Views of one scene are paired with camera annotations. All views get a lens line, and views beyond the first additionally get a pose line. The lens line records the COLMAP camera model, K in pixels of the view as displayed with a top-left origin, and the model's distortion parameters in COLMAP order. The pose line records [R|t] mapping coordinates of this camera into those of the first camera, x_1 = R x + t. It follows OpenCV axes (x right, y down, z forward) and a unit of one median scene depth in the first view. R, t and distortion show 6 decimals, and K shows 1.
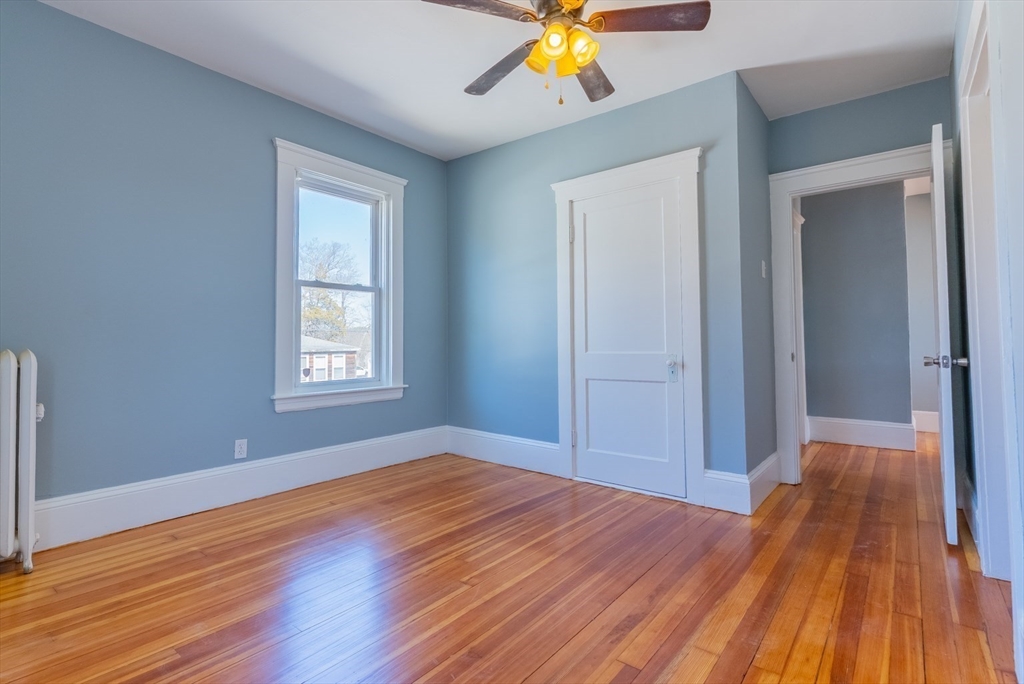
lens RADIAL K [[495.2, 0, 512.0], [0, 495.2, 327.9], [0, 0, 1]] dist [0.002599, -0.001426]
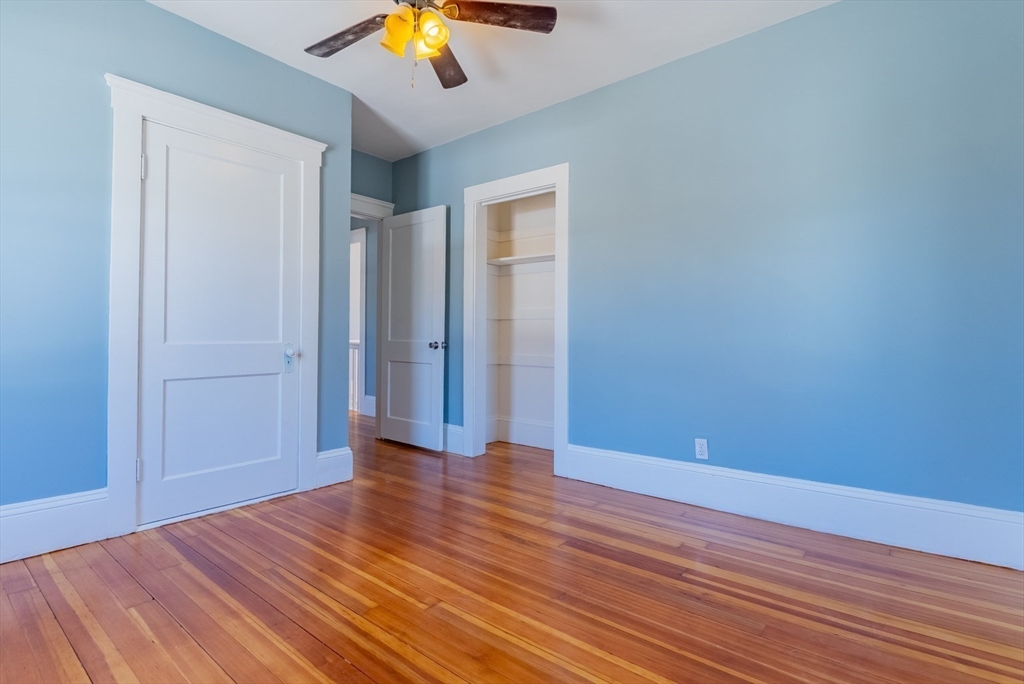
lens RADIAL K [[495.2, 0, 512.0], [0, 495.2, 327.9], [0, 0, 1]] dist [0.002599, -0.001426]
pose [[0.007869, 0.020739, 0.999754, -0.708716], [-0.040218, 0.998983, -0.020406, 0.028650], [-0.999160, -0.040048, 0.008696, 0.634770]]
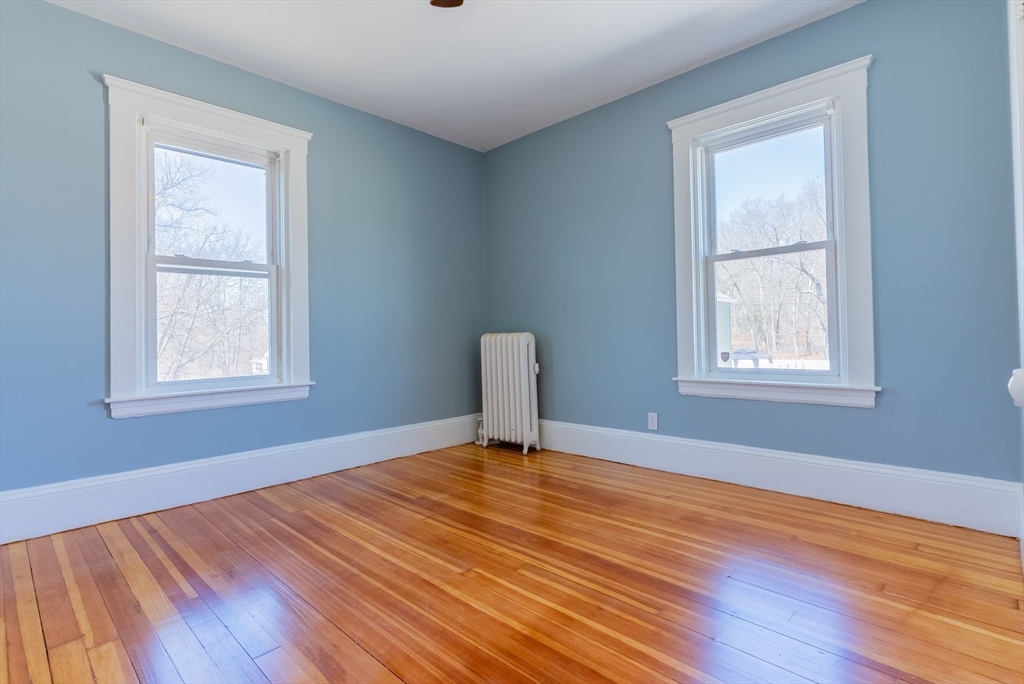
lens RADIAL K [[495.2, 0, 512.0], [0, 495.2, 327.9], [0, 0, 1]] dist [0.002599, -0.001426]
pose [[-0.091513, -0.008959, -0.995764, 0.640714], [0.050528, 0.998630, -0.013628, 0.037940], [0.994521, -0.051561, -0.090934, 0.872860]]
